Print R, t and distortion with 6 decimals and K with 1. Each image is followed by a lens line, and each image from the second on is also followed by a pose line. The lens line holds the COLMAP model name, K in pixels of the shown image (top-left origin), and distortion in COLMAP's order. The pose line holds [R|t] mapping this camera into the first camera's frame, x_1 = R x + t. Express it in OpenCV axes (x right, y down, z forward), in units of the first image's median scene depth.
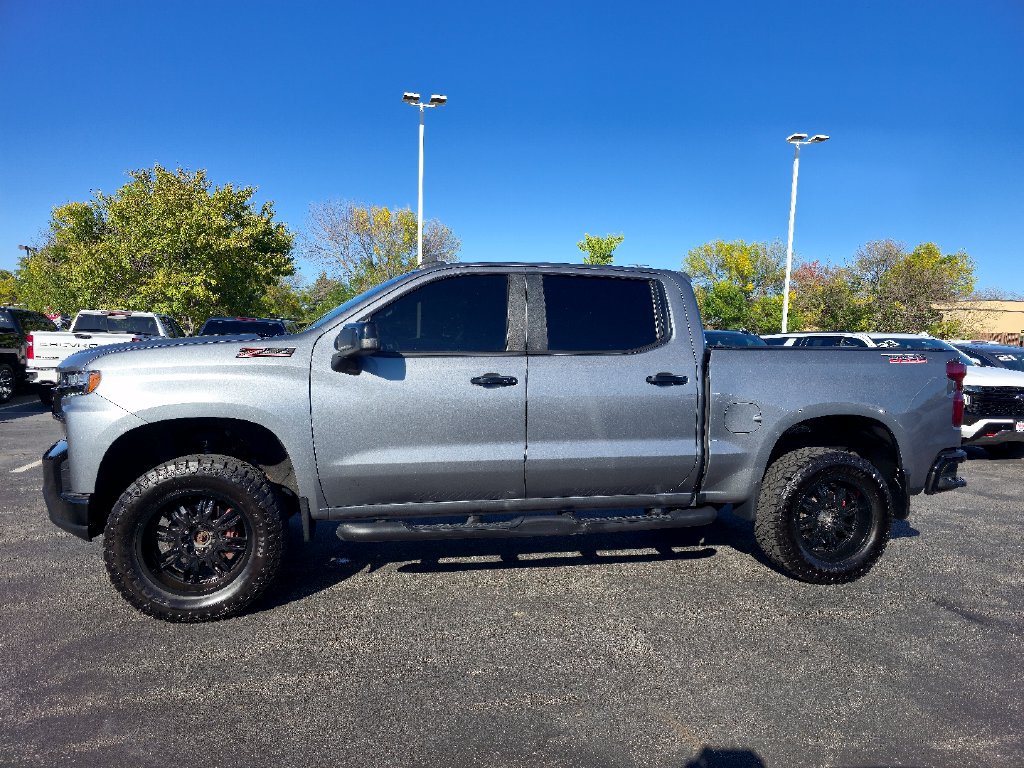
lens RADIAL K [[622.7, 0, 512.0], [0, 622.7, 384.0], [0, 0, 1]] dist [-0.003261, -0.001602]
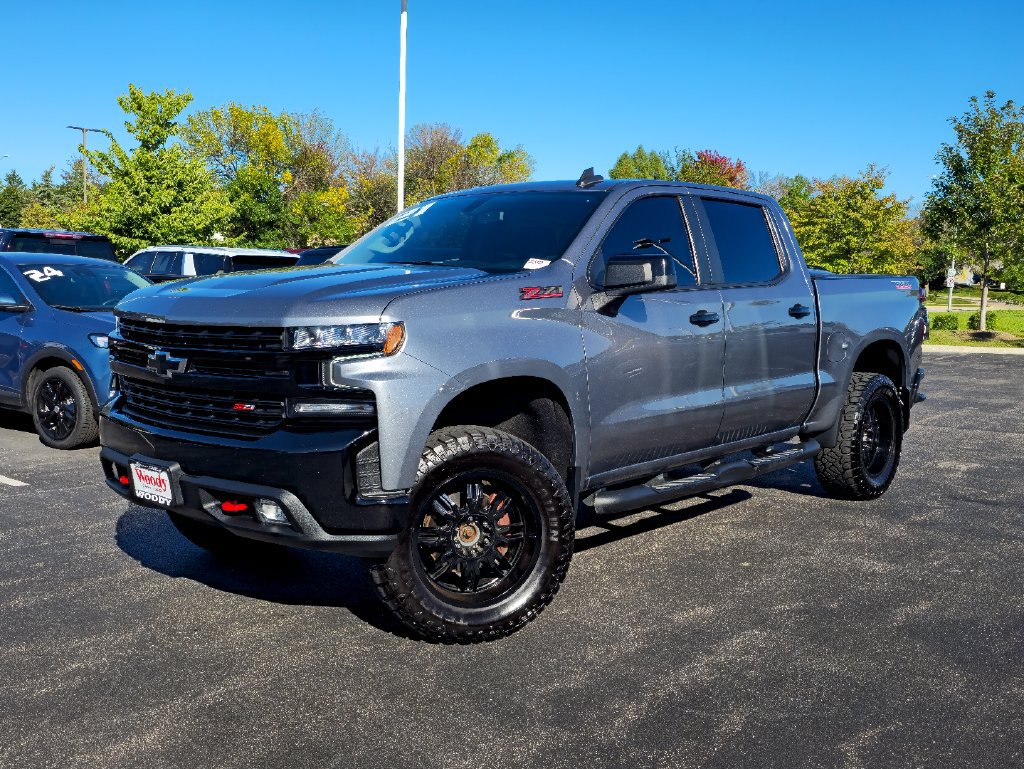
lens RADIAL K [[960.0, 0, 497.1], [0, 960.0, 386.3], [0, 0, 1]] dist [0.034559, 0.006138]
pose [[0.825241, -0.074962, 0.559785, -1.091211], [0.040030, 0.996423, 0.074421, -0.022335], [-0.563361, -0.039007, 0.825290, 0.002121]]
